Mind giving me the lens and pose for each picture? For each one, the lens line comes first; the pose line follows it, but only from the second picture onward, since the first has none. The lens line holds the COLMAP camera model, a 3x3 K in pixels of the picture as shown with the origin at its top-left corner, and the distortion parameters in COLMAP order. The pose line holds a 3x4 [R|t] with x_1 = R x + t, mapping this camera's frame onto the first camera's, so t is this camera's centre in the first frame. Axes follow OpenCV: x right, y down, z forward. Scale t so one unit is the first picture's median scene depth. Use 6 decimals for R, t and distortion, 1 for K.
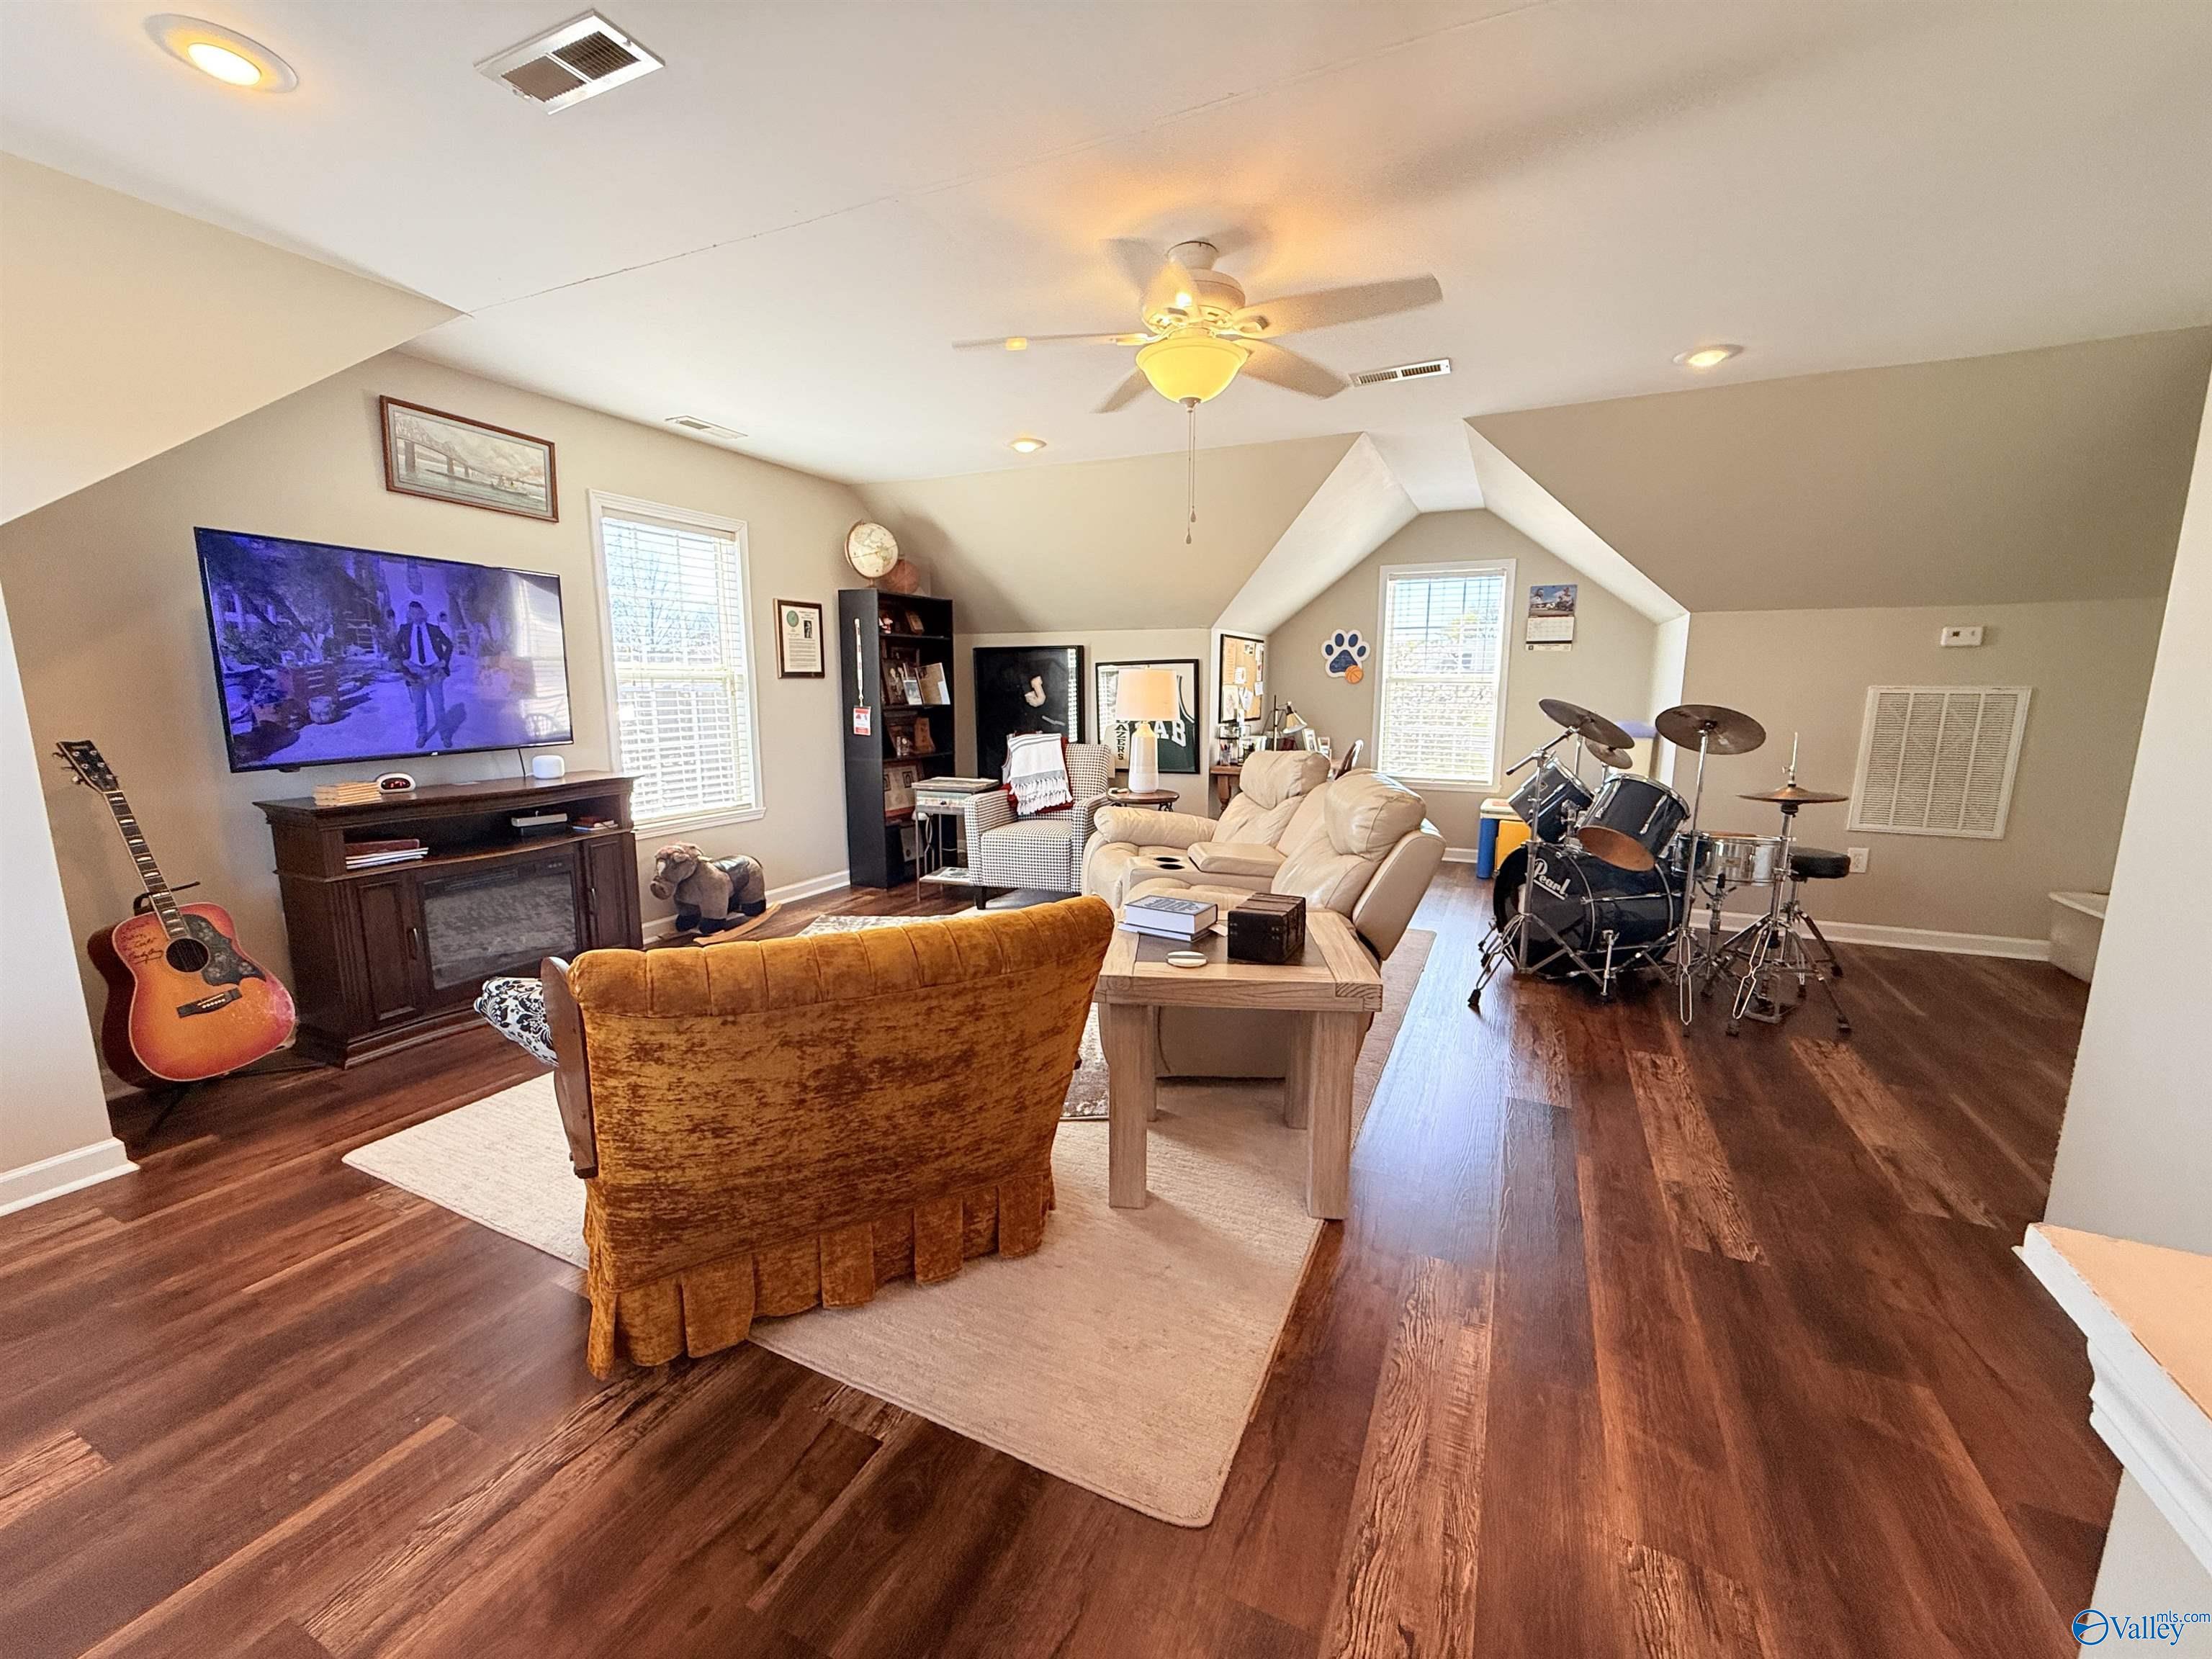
lens RADIAL K [[878.7, 0, 1106.0], [0, 878.7, 829.5], [0, 0, 1]] dist [0.001449, 0.000029]
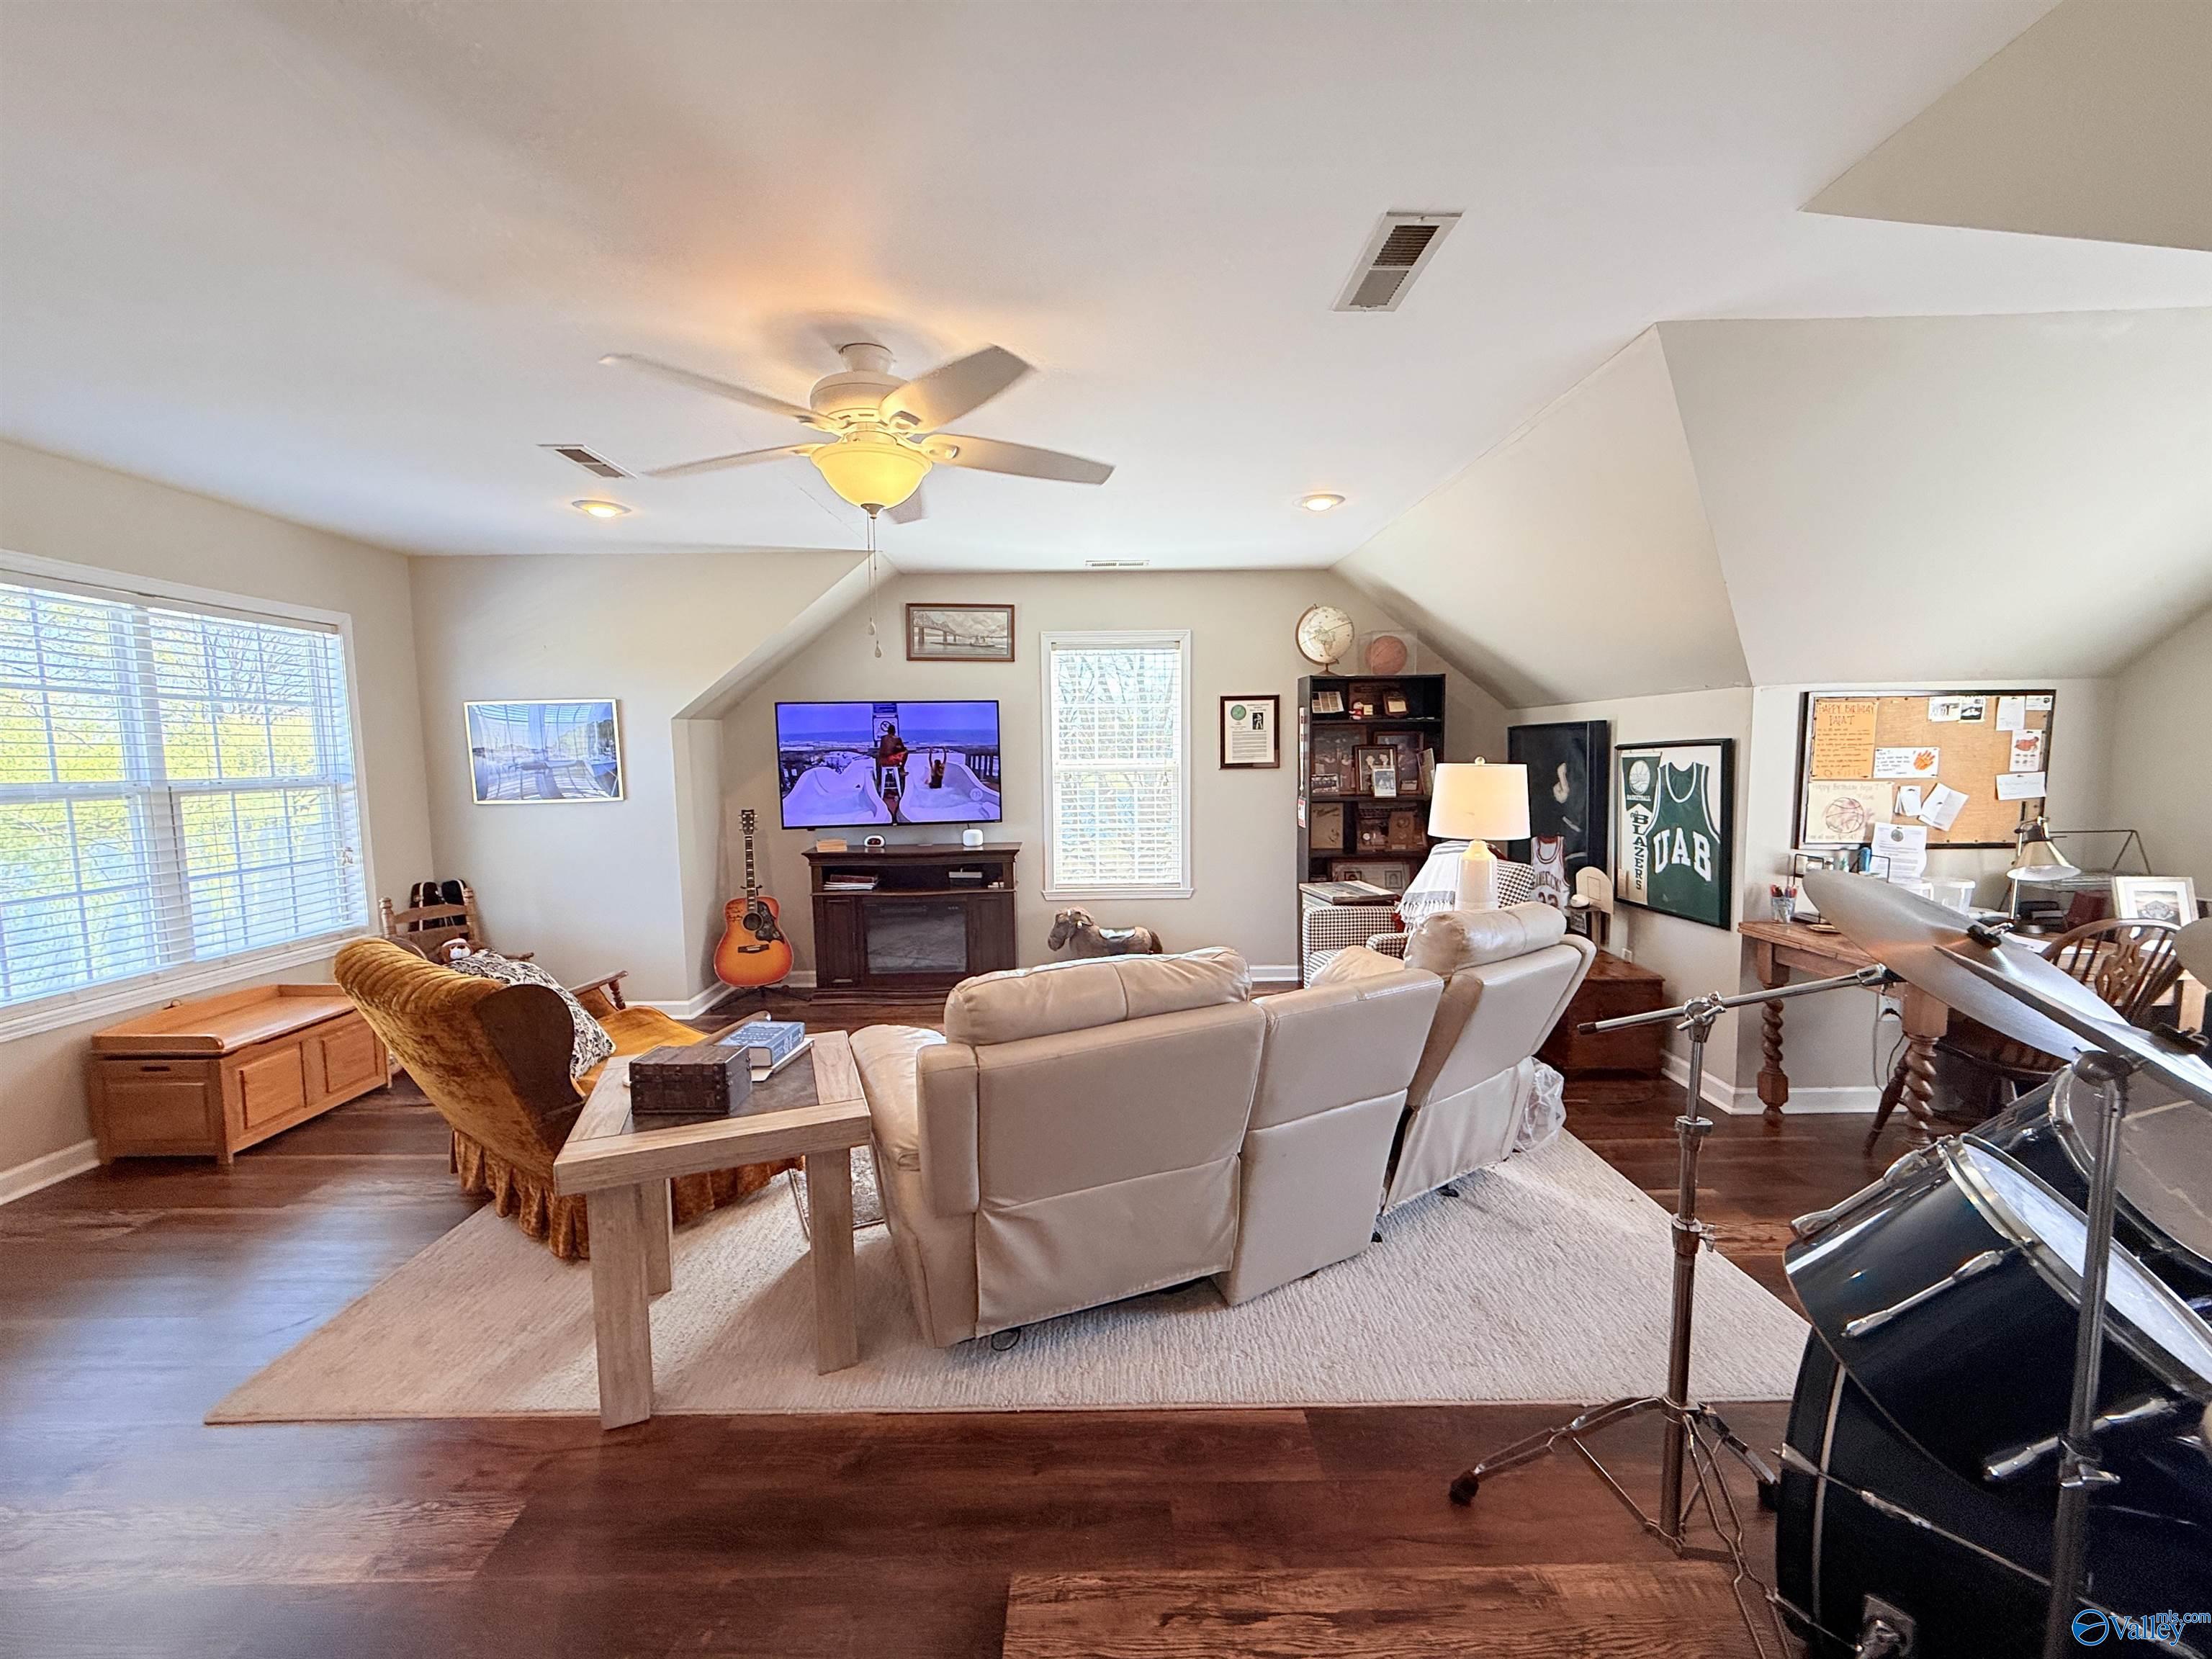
lens RADIAL K [[878.7, 0, 1106.0], [0, 878.7, 829.5], [0, 0, 1]] dist [0.001449, 0.000029]
pose [[0.436107, 0.071171, -0.897076, 0.524251], [-0.132985, 0.991020, 0.013974, -0.097341], [0.890014, 0.113204, 0.441655, 0.421520]]
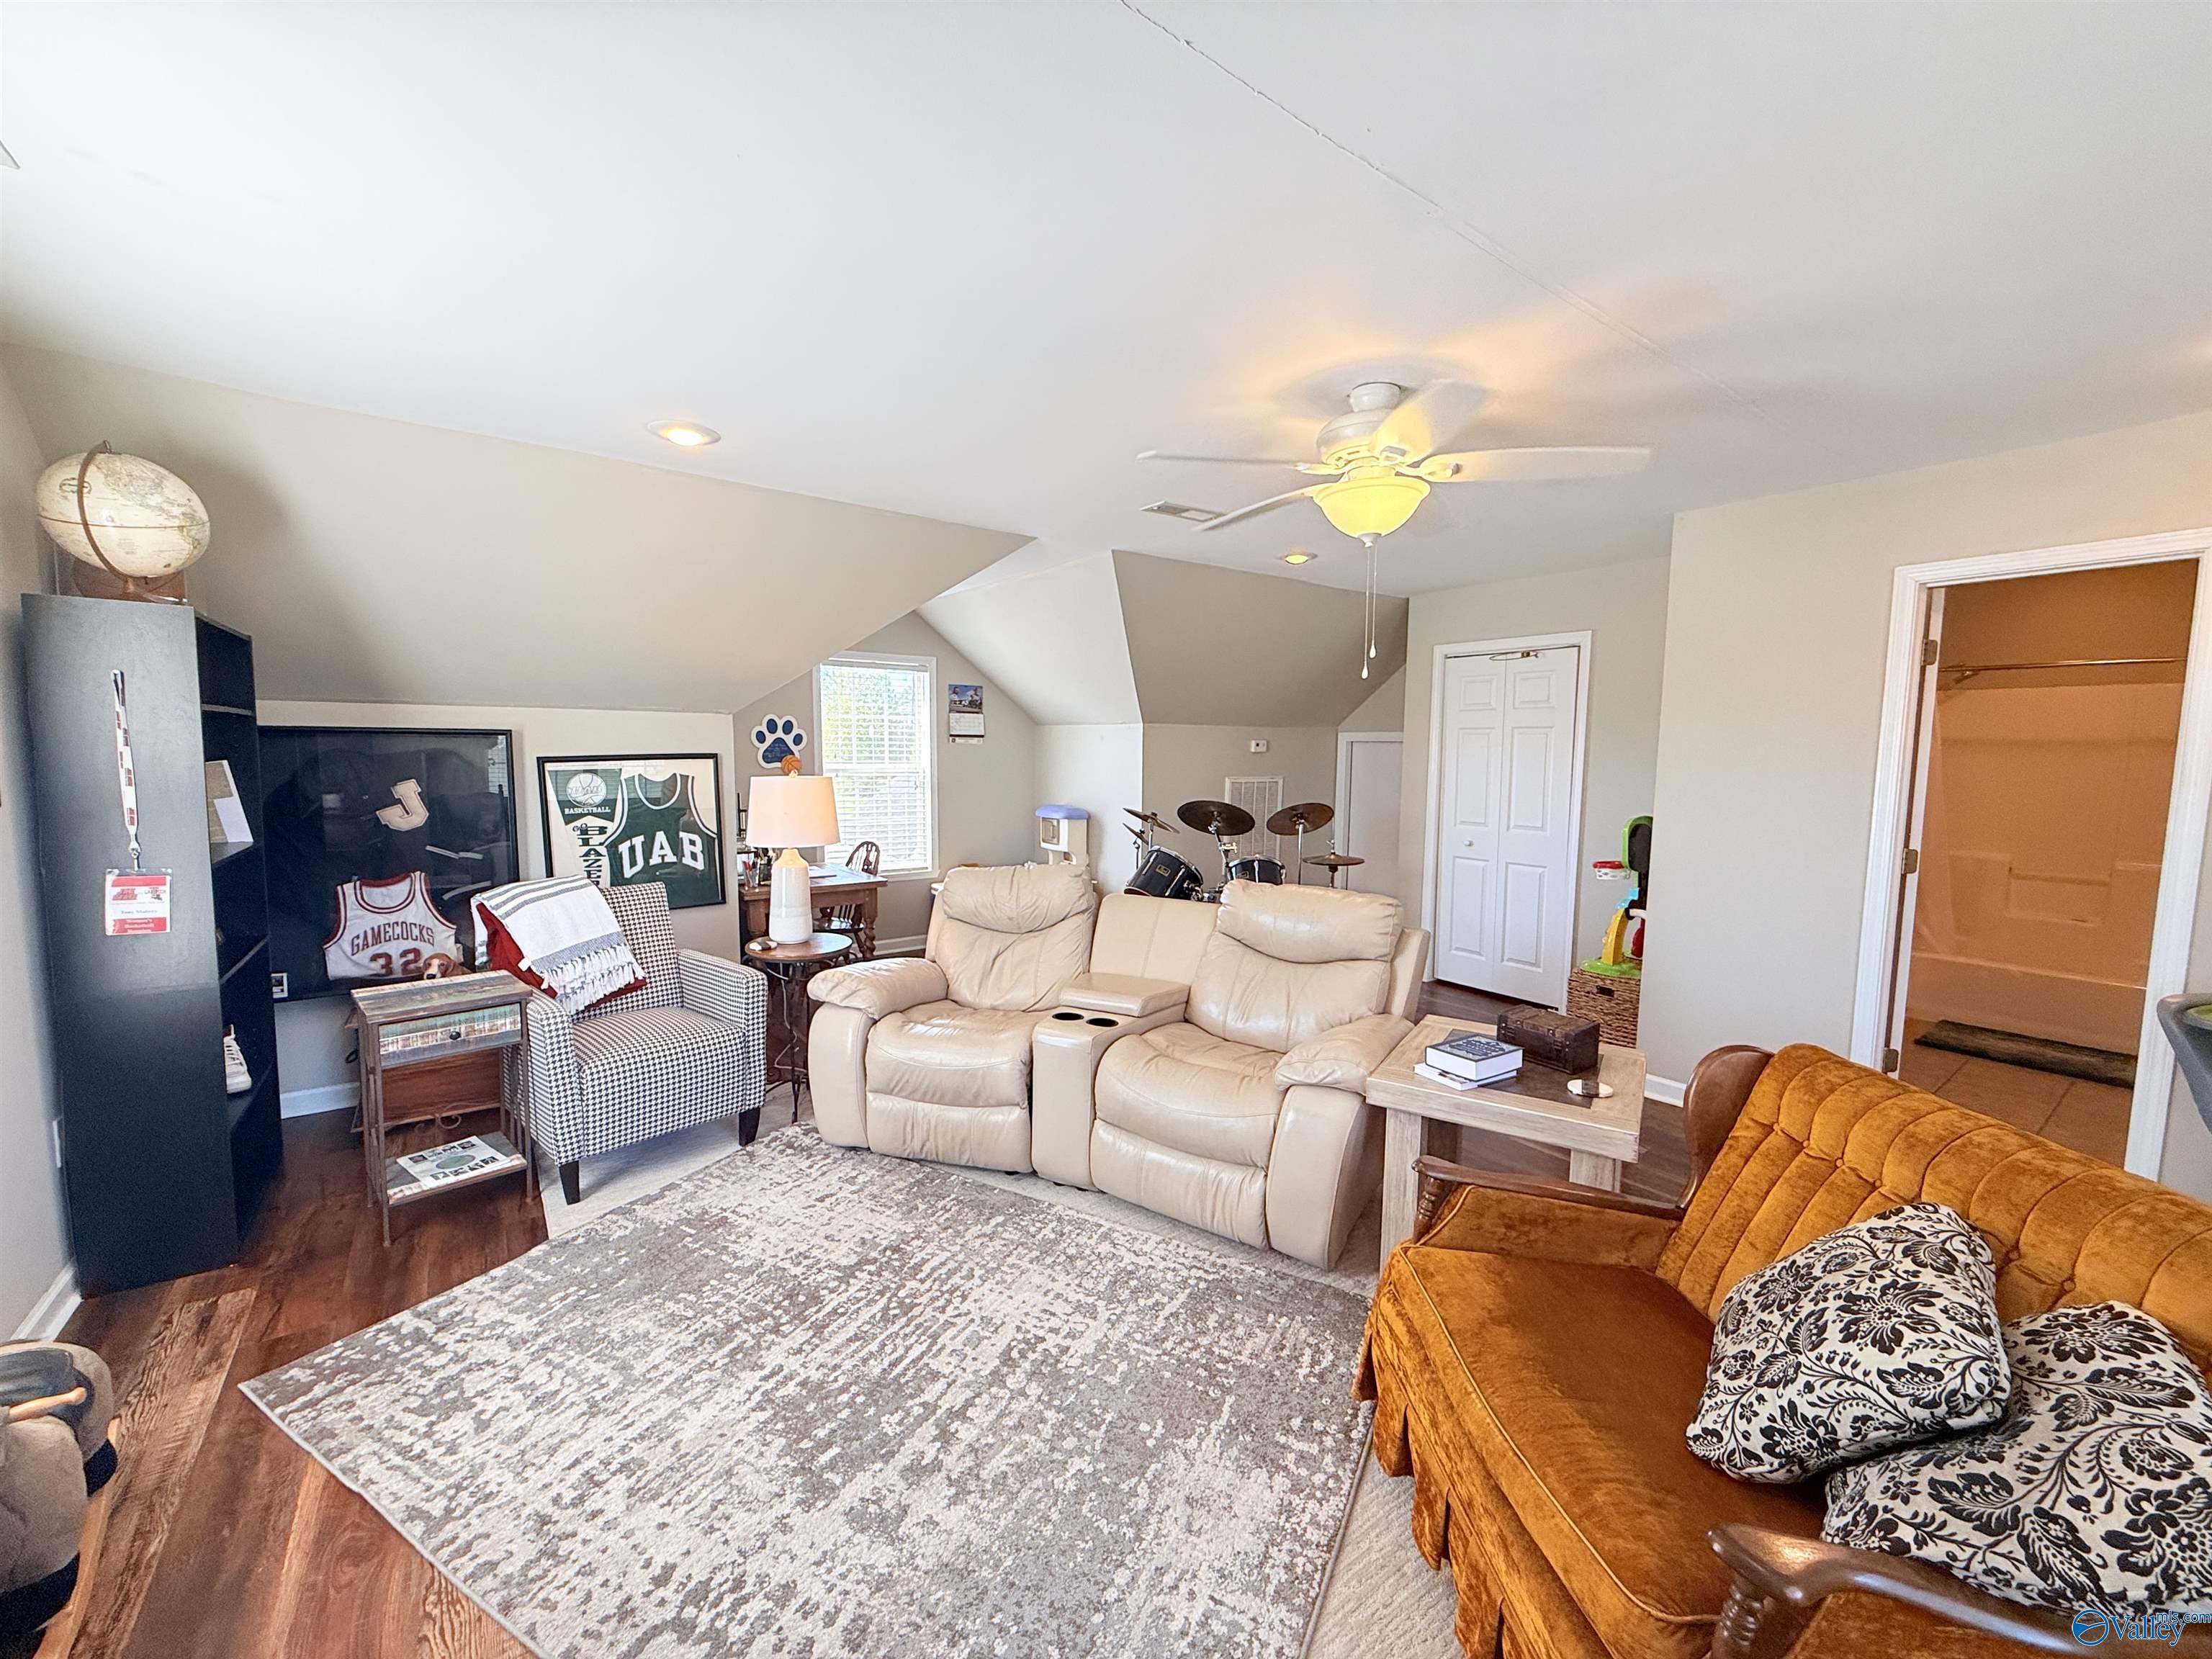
lens RADIAL K [[878.7, 0, 1106.0], [0, 878.7, 829.5], [0, 0, 1]] dist [0.001449, 0.000029]
pose [[0.476659, -0.078148, 0.875608, -0.458214], [0.137757, 0.990375, 0.013399, -0.107082], [-0.868228, 0.114234, 0.482837, 0.406015]]
